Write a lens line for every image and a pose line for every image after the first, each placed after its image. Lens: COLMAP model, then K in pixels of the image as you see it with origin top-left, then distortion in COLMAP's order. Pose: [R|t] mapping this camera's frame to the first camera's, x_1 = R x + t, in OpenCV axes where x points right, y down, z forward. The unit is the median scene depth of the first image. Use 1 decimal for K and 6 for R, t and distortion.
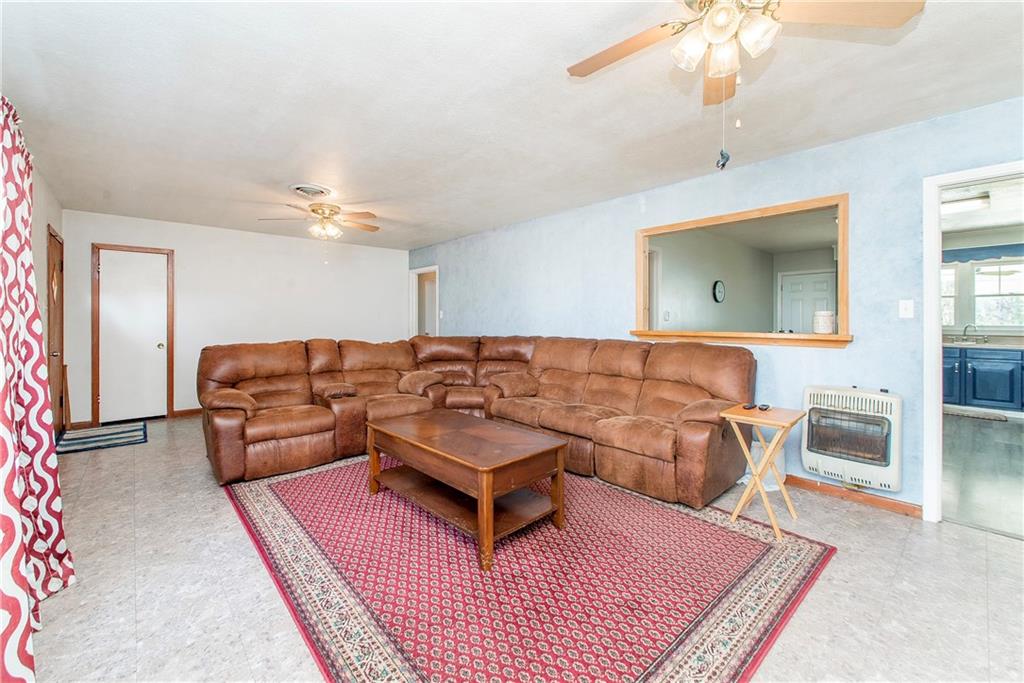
lens RADIAL K [[417.4, 0, 514.8], [0, 417.4, 319.4], [0, 0, 1]] dist [0.001923, -0.000839]
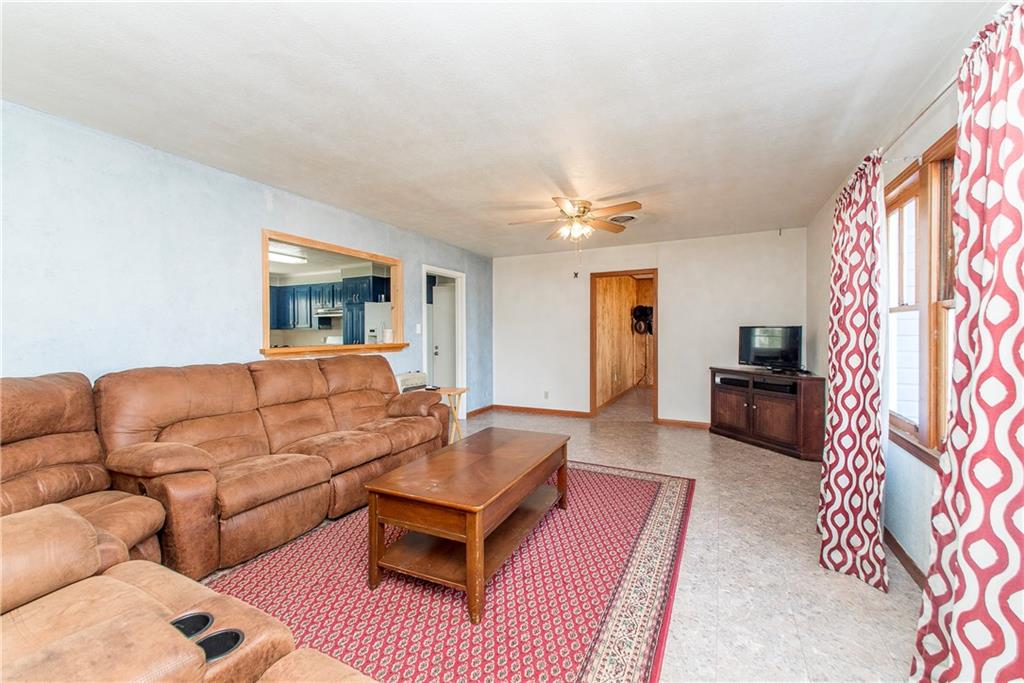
lens RADIAL K [[409.2, 0, 516.3], [0, 409.2, 334.9], [0, 0, 1]] dist [-0.000347, -0.000610]
pose [[-0.362452, 0.002457, 0.931999, -1.010603], [0.003587, 0.999993, -0.001242, 0.003473], [-0.931996, 0.002893, -0.362458, 1.271968]]
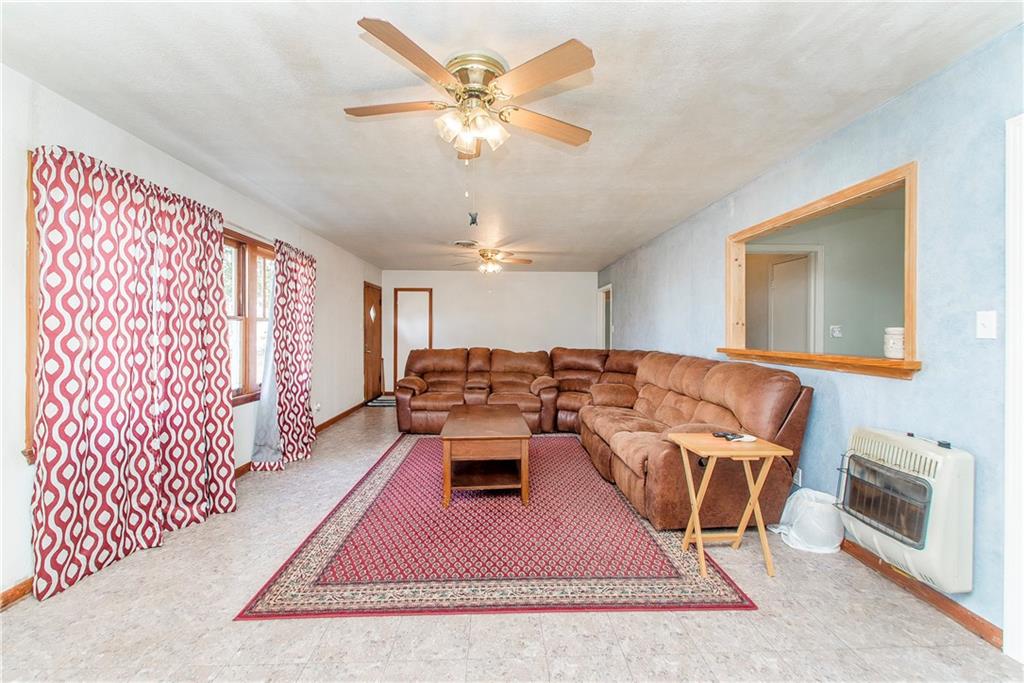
lens RADIAL K [[409.2, 0, 516.3], [0, 409.2, 334.9], [0, 0, 1]] dist [-0.000347, -0.000610]
pose [[0.773119, 0.007588, -0.634216, 0.791923], [-0.001905, 0.999952, 0.009641, -0.014514], [0.634258, -0.006246, 0.773096, 0.040769]]
